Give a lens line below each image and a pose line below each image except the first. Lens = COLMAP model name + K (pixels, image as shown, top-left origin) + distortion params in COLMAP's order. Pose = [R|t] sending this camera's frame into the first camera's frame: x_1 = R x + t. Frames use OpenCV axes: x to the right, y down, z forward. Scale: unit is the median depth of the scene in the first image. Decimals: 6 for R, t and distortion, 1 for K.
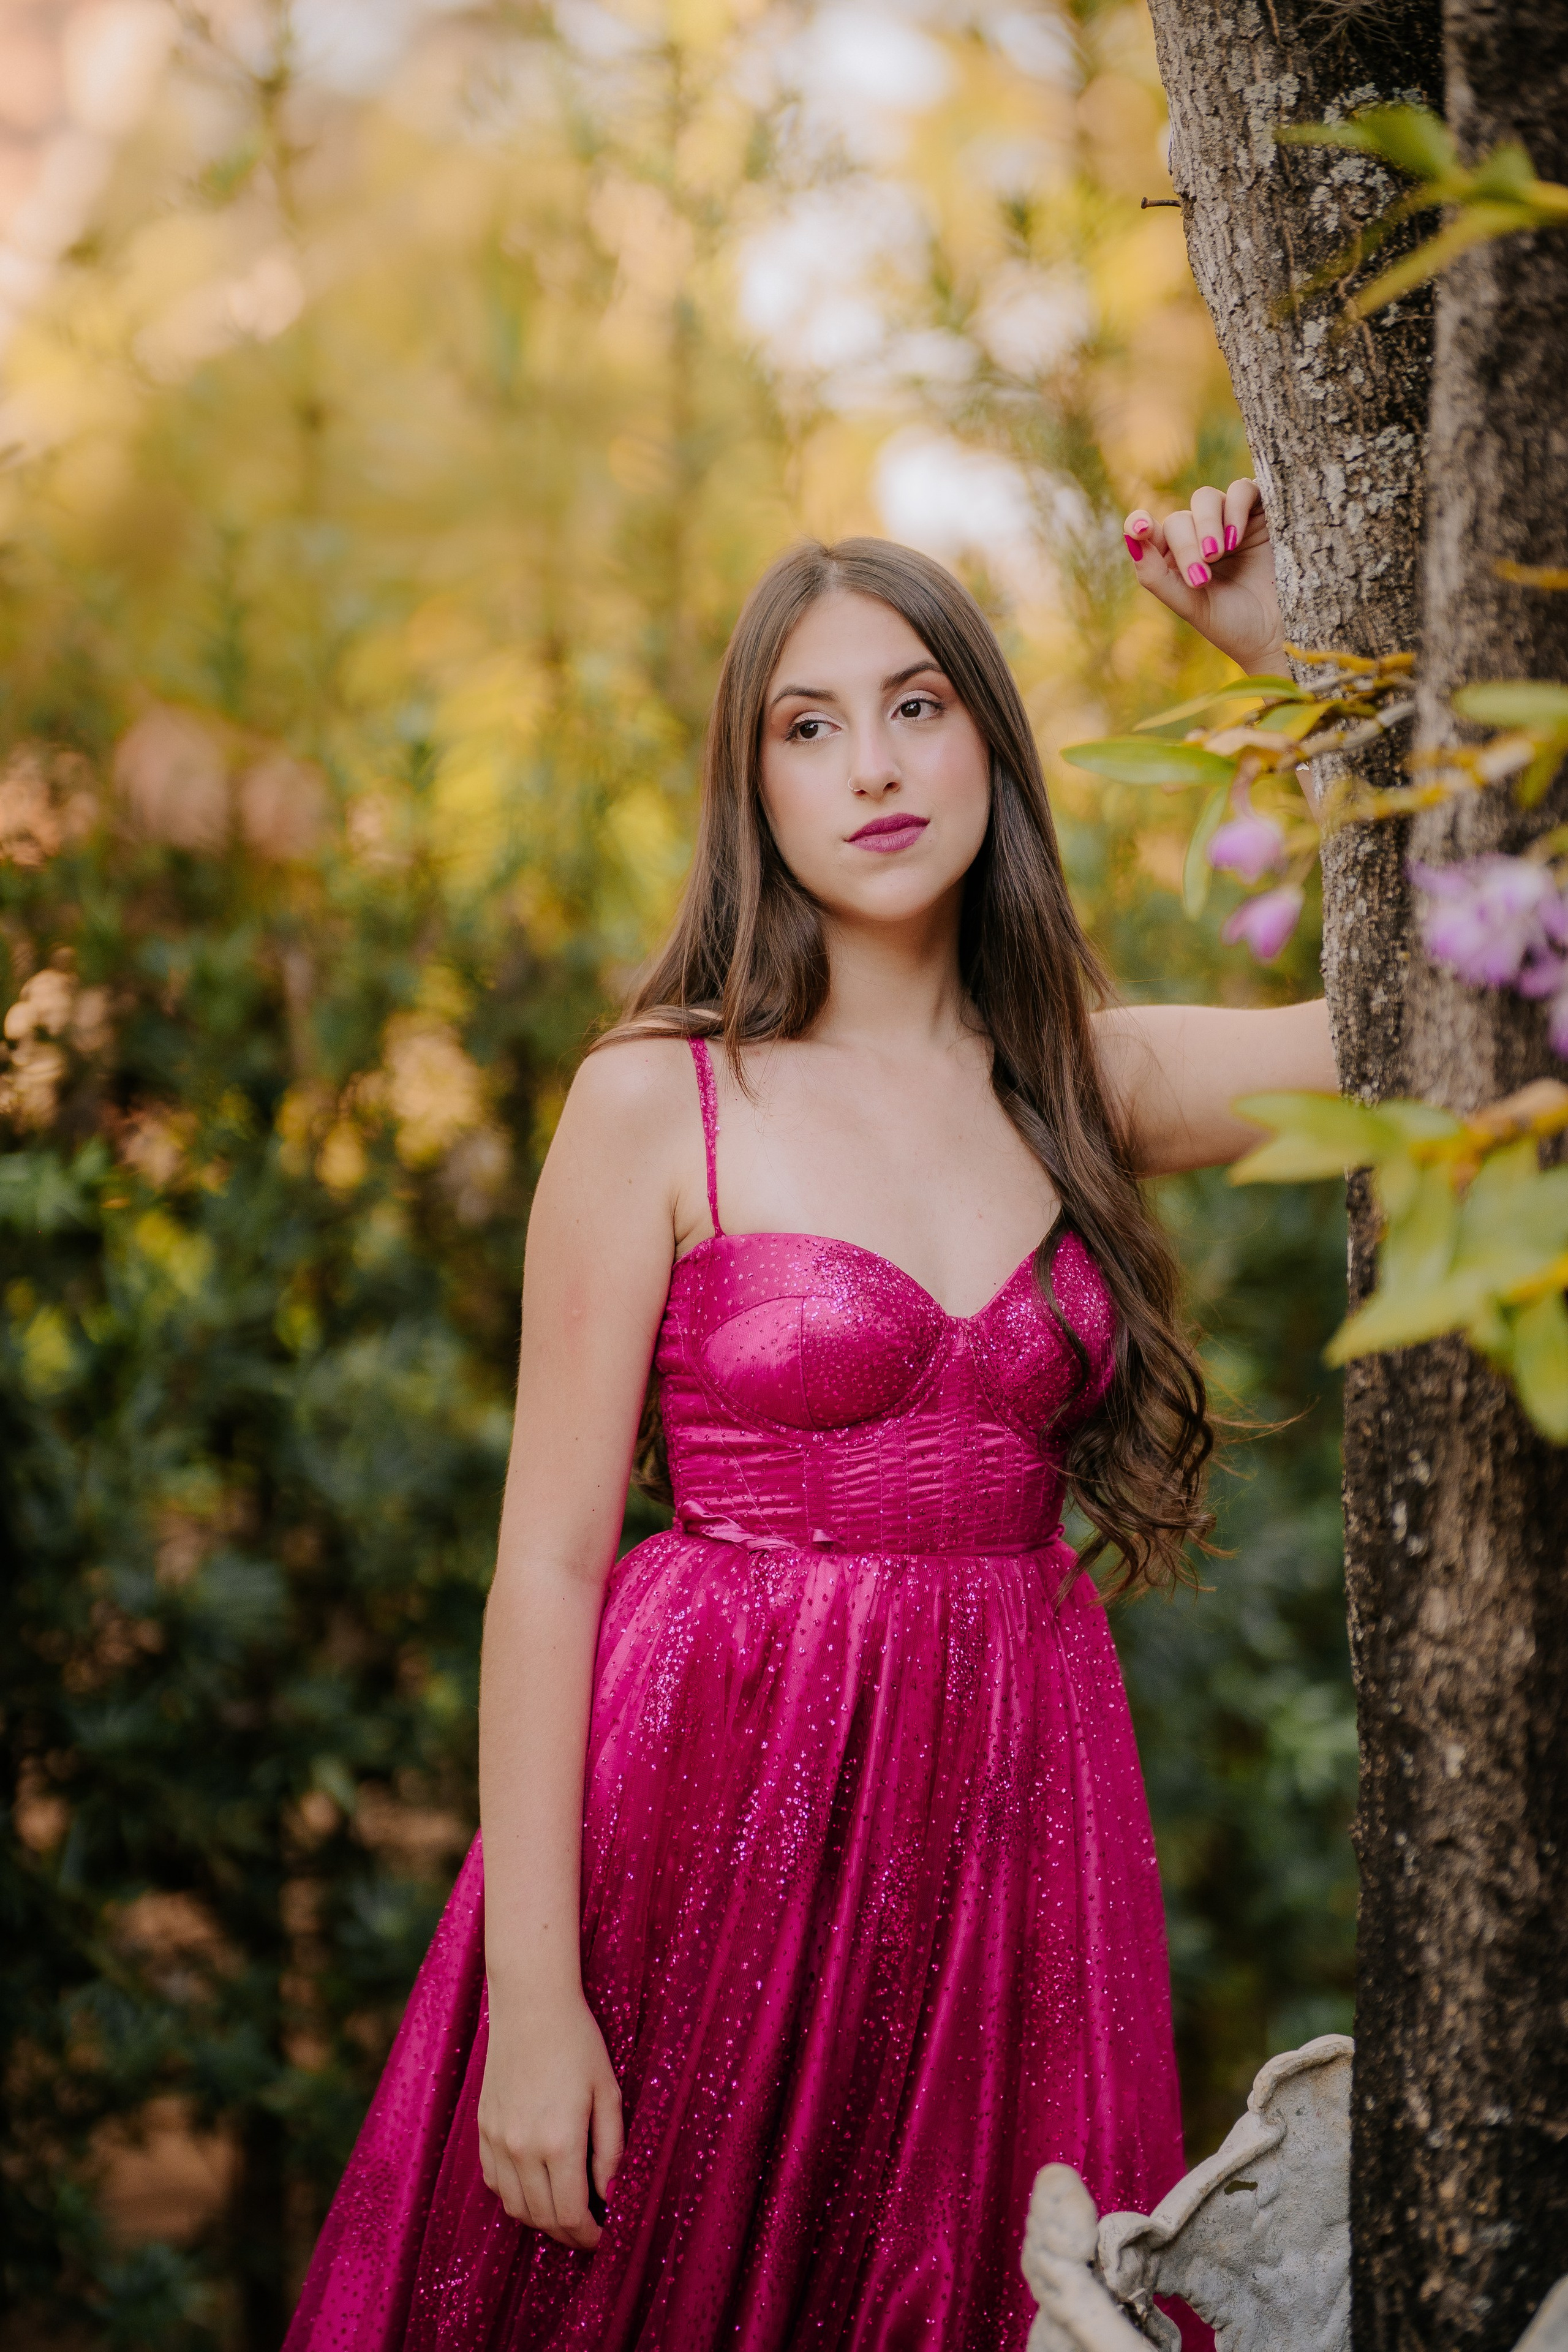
lens RADIAL K [[5836.1, 0, 796.6], [0, 5836.1, 1178.0], [0, 0, 1]] dist [0.736192, 0.000000]
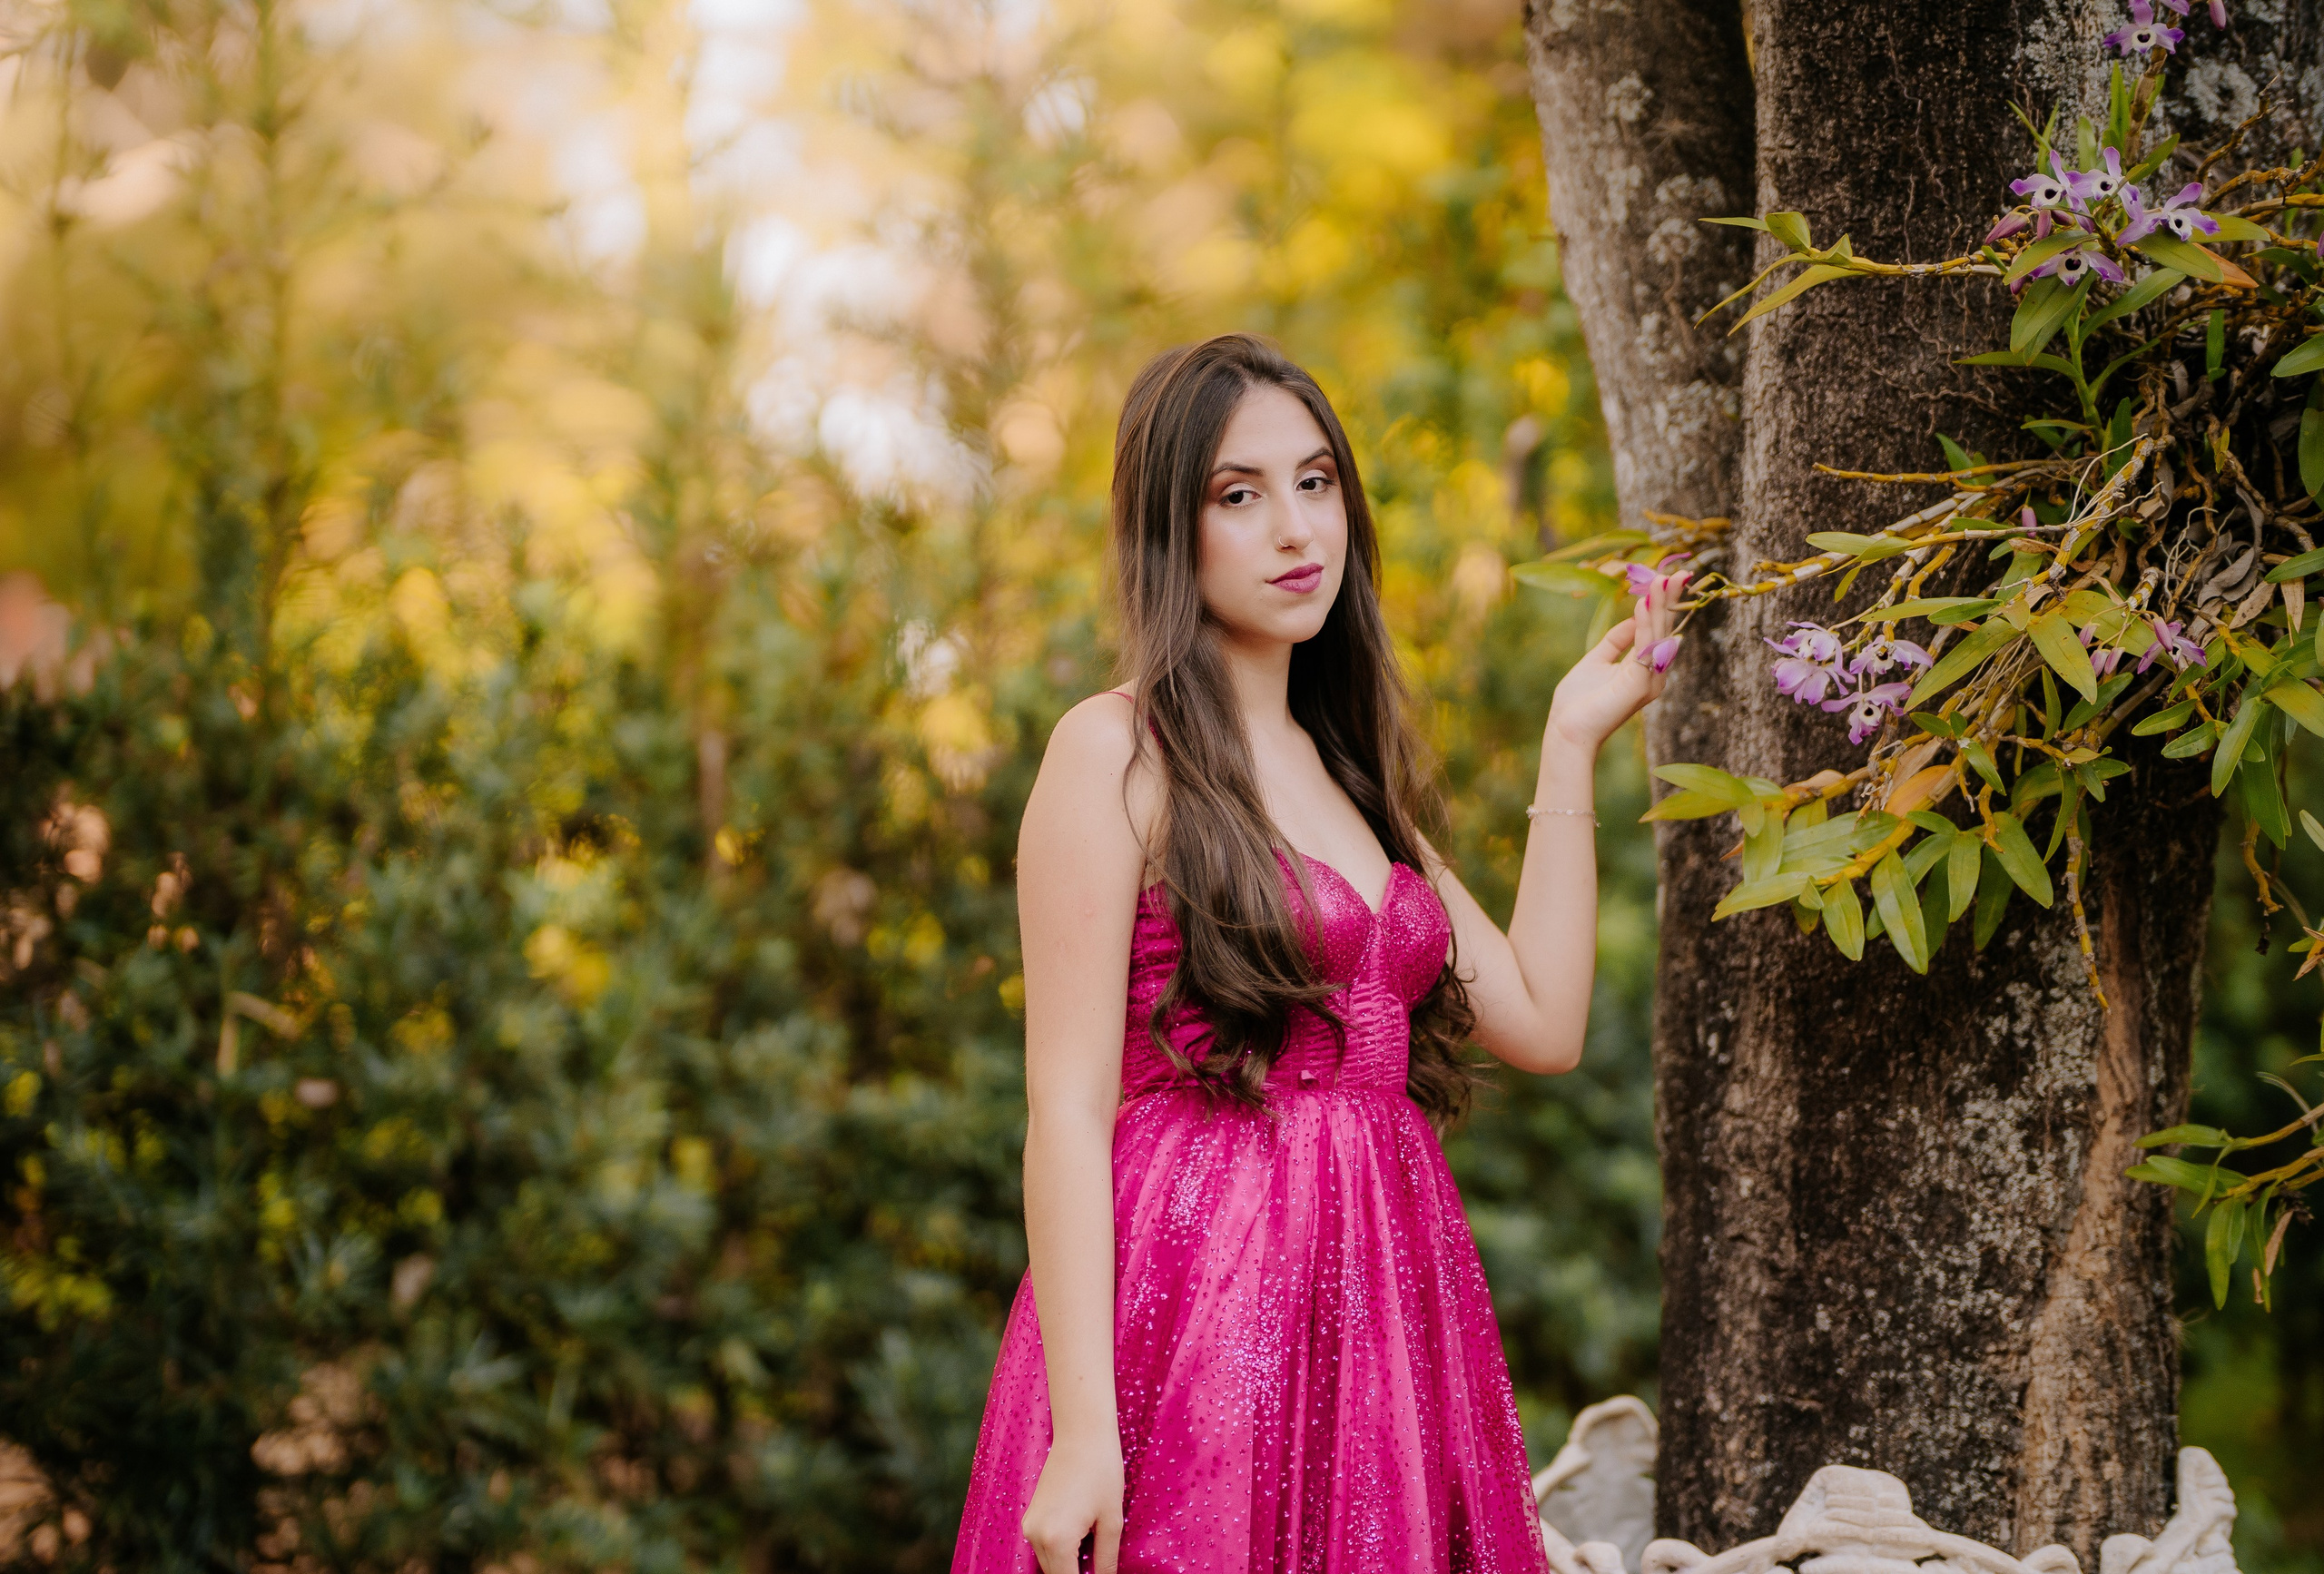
lens RADIAL K [[5766.4, 0, 1182.1], [0, 5766.4, 780.8], [0, 0, 1]] dist [0.736192, 0.000000]
pose [[0.995216, 0.032136, 0.092264, -0.198487], [-0.027275, 0.998197, -0.053470, 0.076524], [-0.093816, 0.050698, 0.994298, -0.603566]]
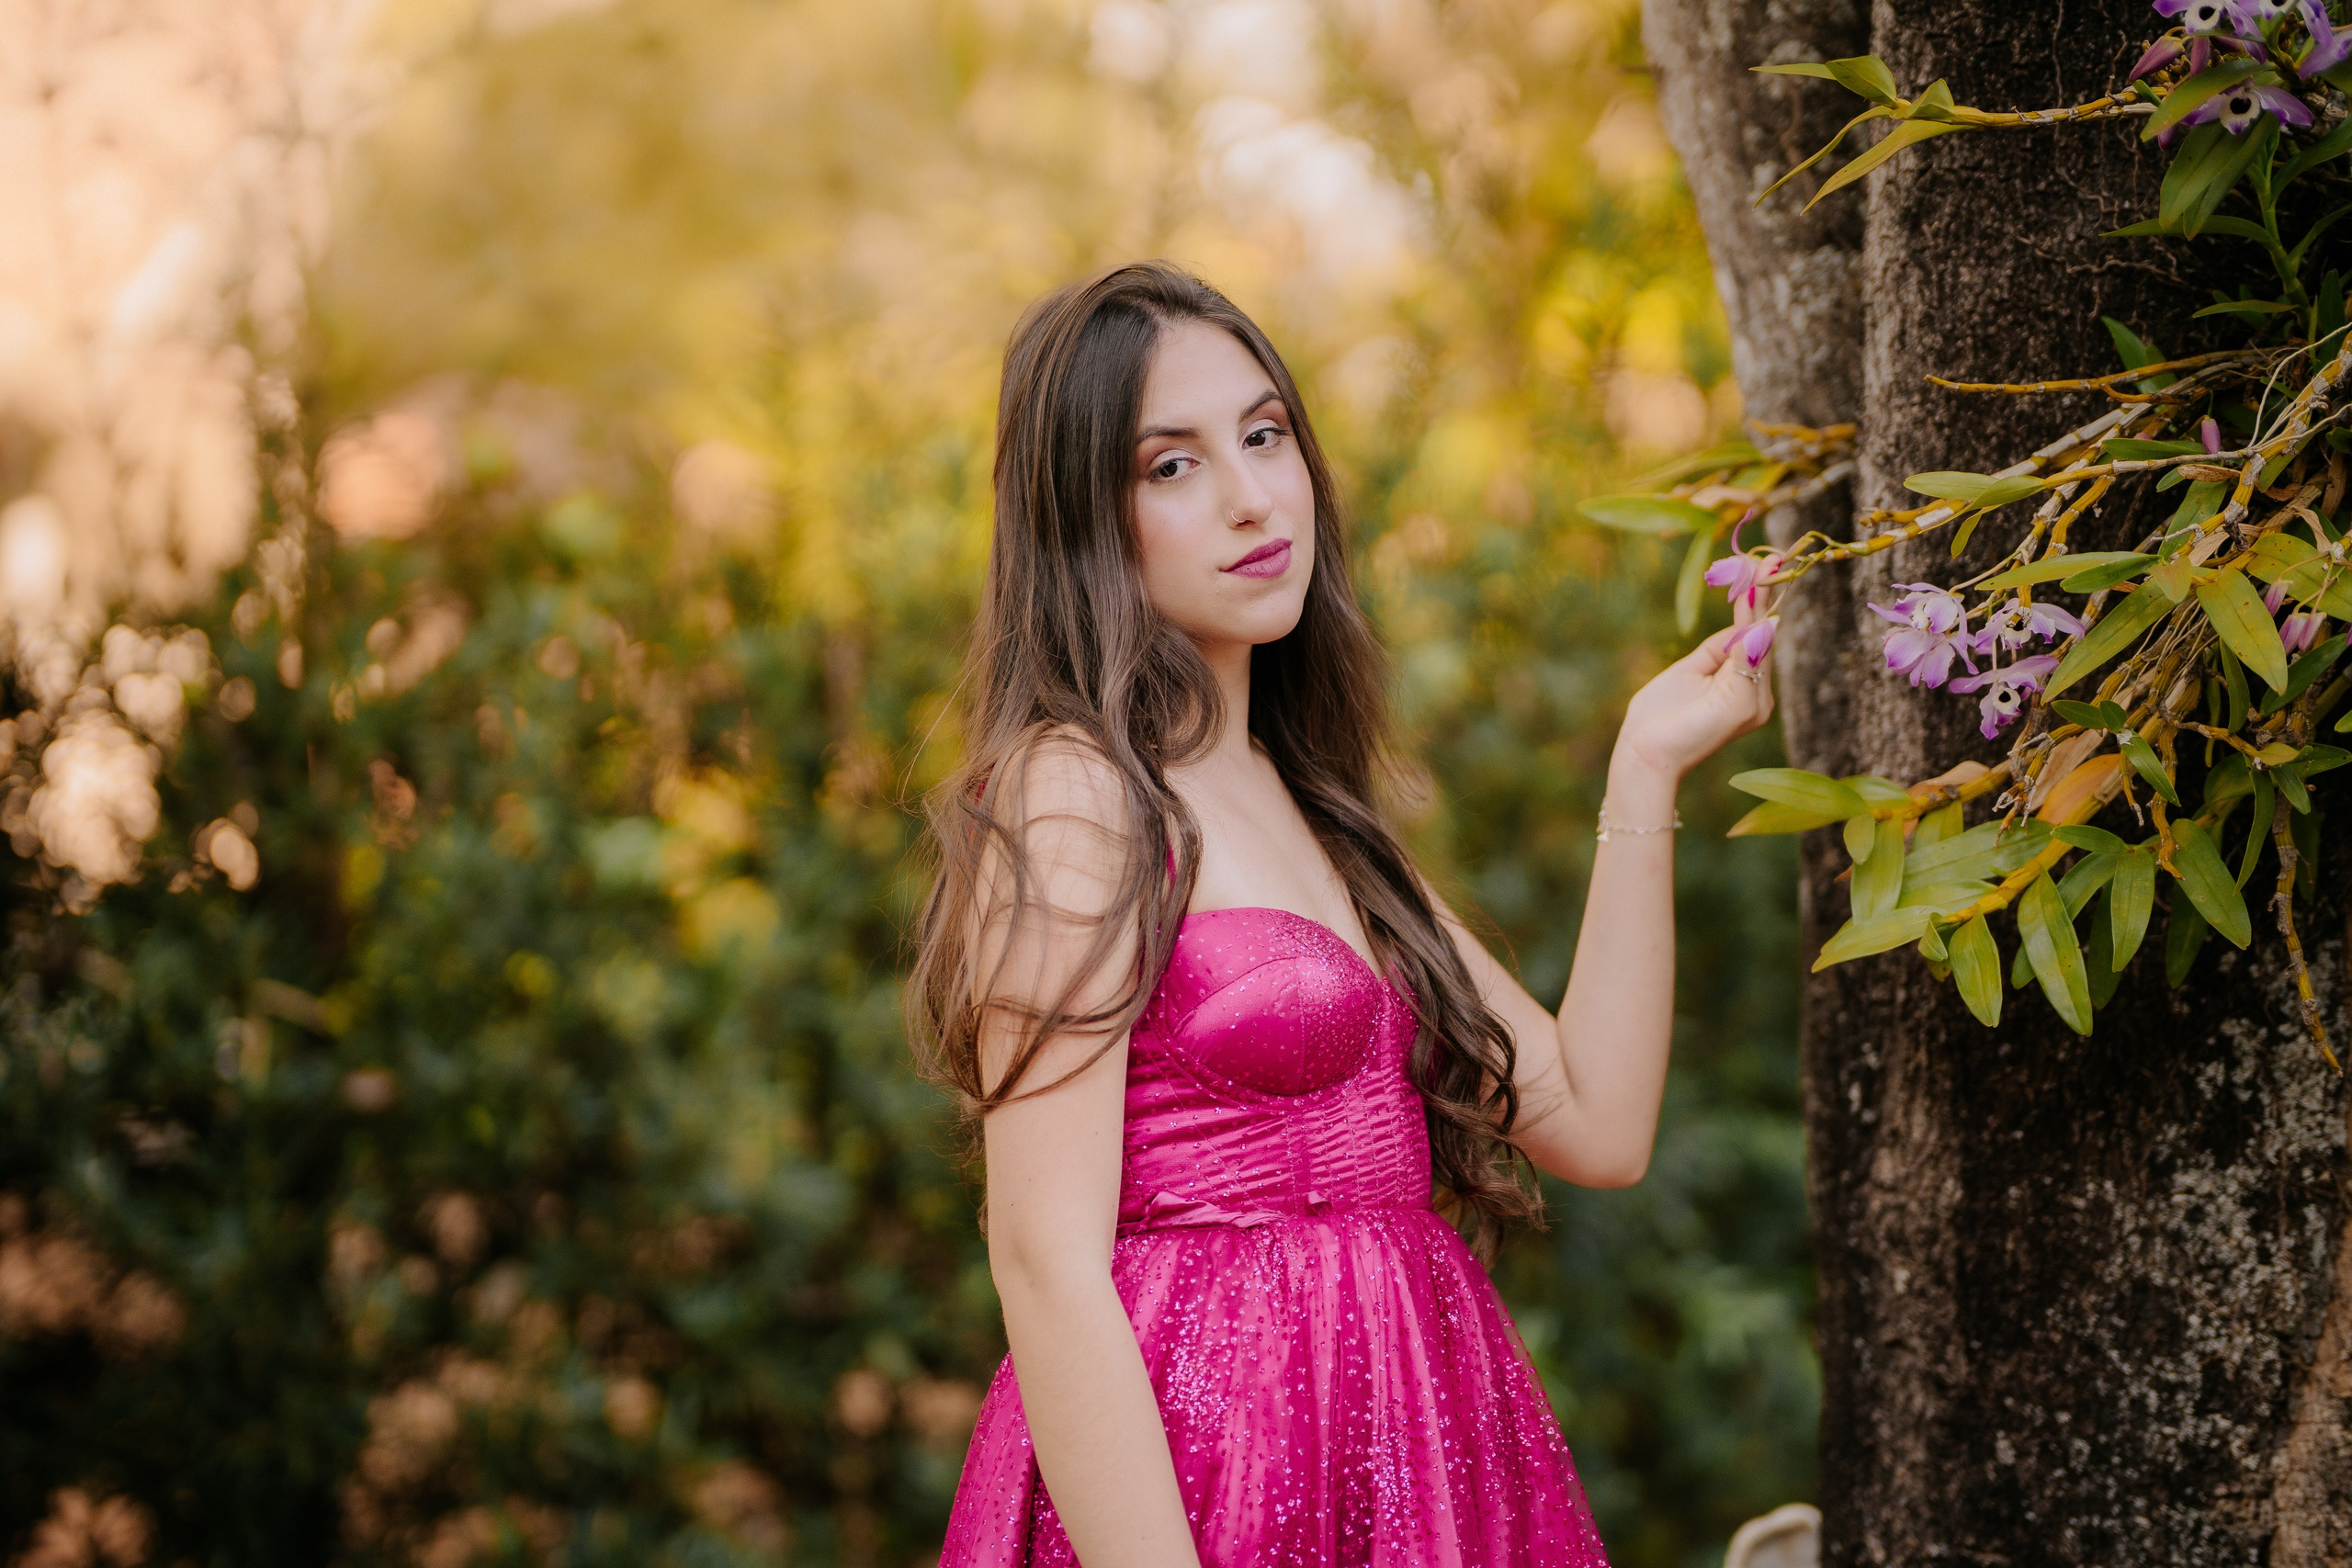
lens RADIAL K [[5835.6, 0, 1155.1], [0, 5835.6, 780.8], [0, 0, 1]] dist [0.736192, 0.000000]
pose [[0.999889, -0.013672, 0.005968, -0.059107], [0.013716, 0.999878, -0.007520, -0.003815], [-0.005864, 0.007601, 0.999954, -0.302912]]
